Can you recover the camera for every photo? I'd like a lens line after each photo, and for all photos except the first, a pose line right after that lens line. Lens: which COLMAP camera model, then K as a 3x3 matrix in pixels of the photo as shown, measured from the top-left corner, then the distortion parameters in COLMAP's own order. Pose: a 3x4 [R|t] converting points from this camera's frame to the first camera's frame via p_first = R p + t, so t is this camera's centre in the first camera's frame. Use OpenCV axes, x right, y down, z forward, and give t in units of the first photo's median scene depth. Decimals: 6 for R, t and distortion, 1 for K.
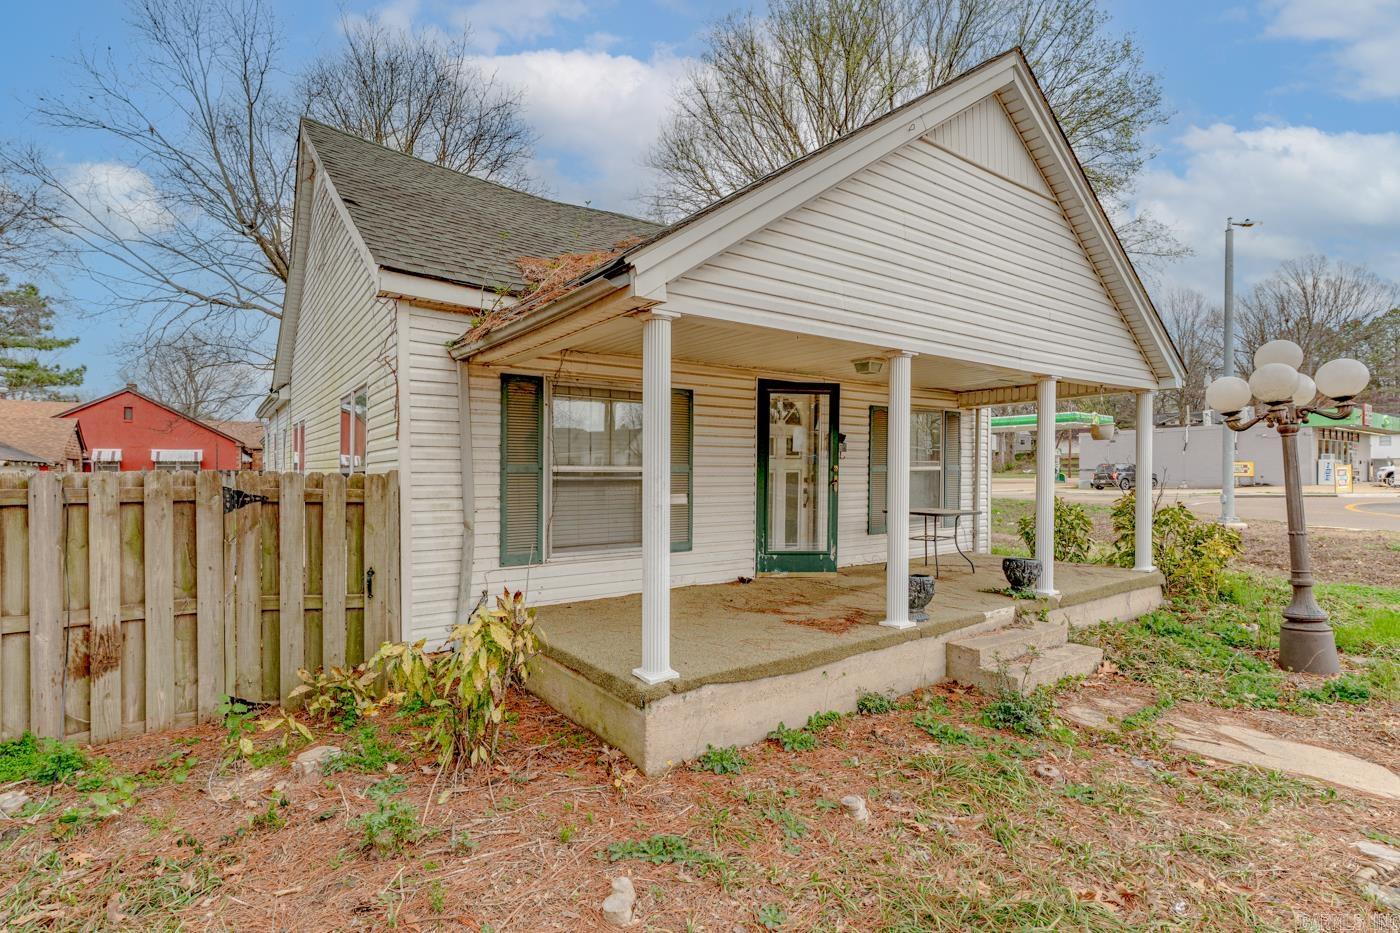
lens RADIAL K [[673.7, 0, 724.5], [0, 673.7, 470.3], [0, 0, 1]] dist [-0.001037, 0.002137]
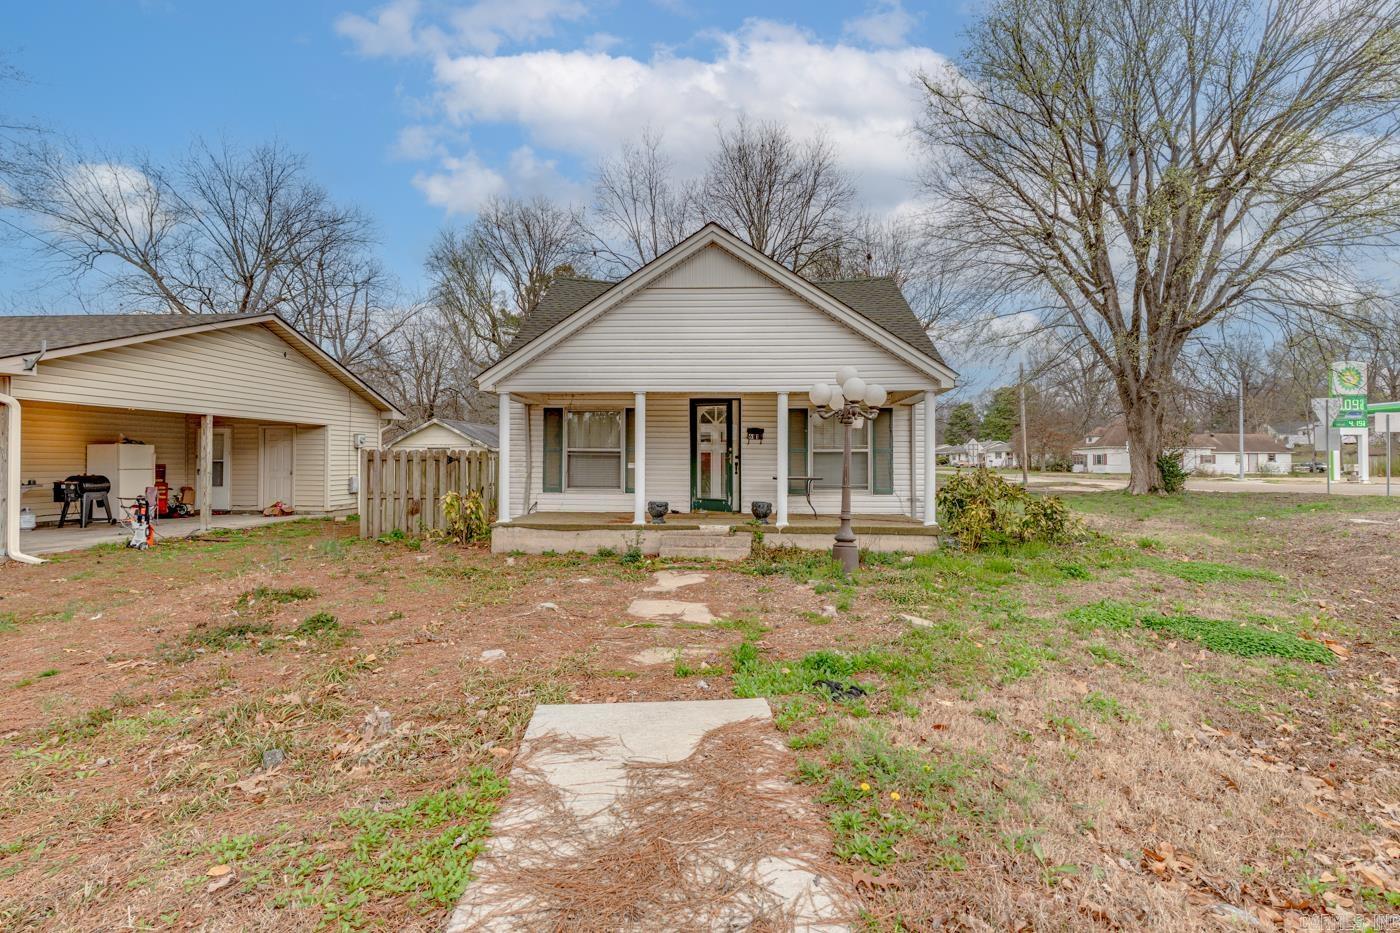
lens RADIAL K [[673.7, 0, 707.8], [0, 673.7, 444.0], [0, 0, 1]] dist [-0.001037, 0.002137]
pose [[0.779491, -0.010621, -0.626323, 1.321221], [-0.005613, 0.999698, -0.023938, 0.026760], [0.626388, 0.022175, 0.779196, -0.375009]]
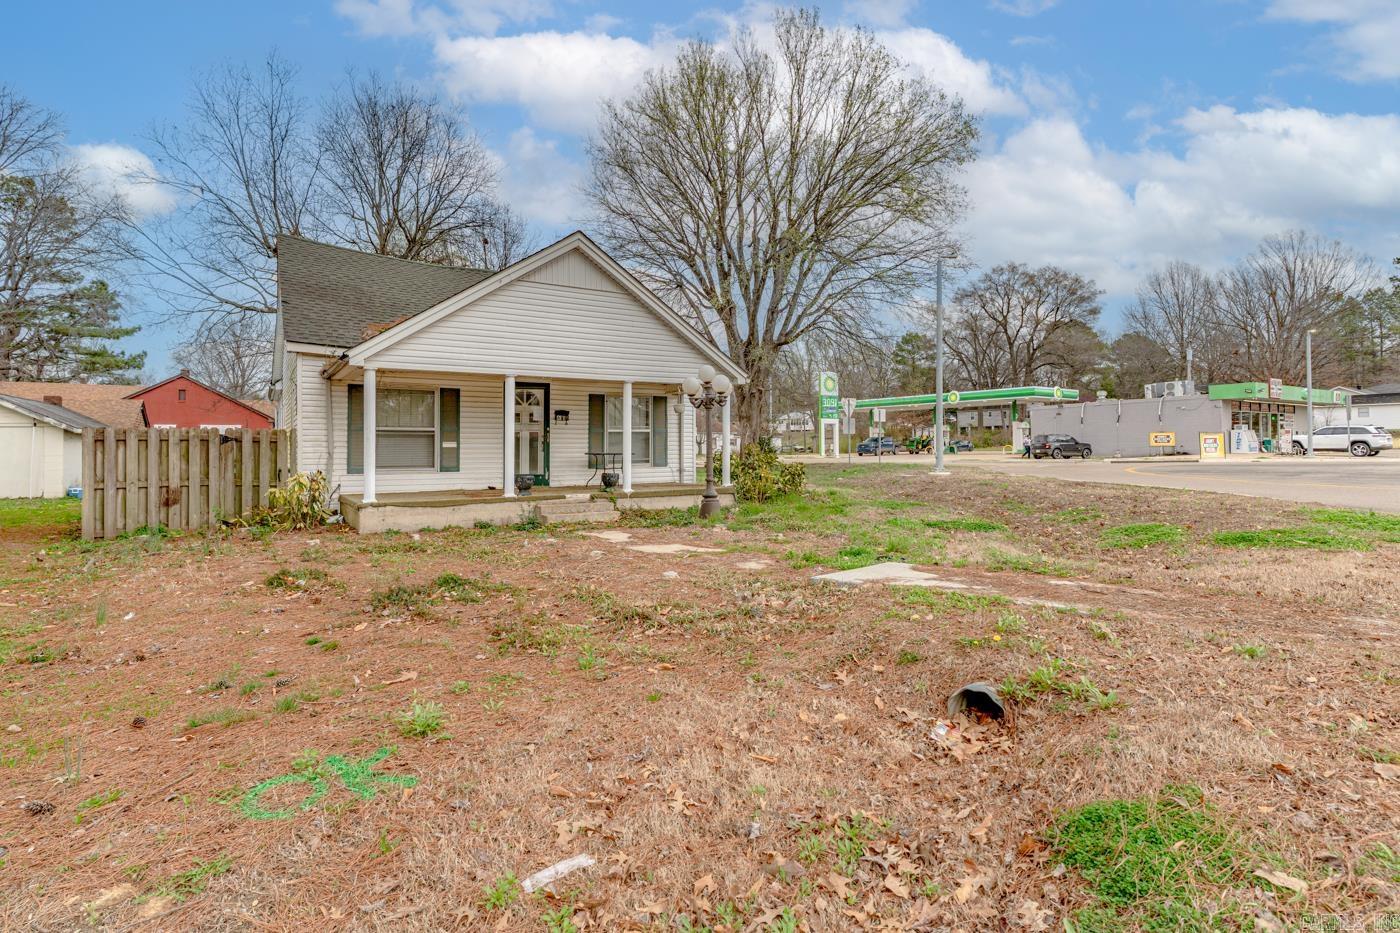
lens RADIAL K [[673.7, 0, 707.9], [0, 673.7, 432.6], [0, 0, 1]] dist [-0.001037, 0.002137]
pose [[0.998161, -0.003521, -0.060511, 0.809619], [0.002392, 0.999822, -0.018720, 0.047153], [0.060566, 0.018541, 0.997992, -0.921503]]
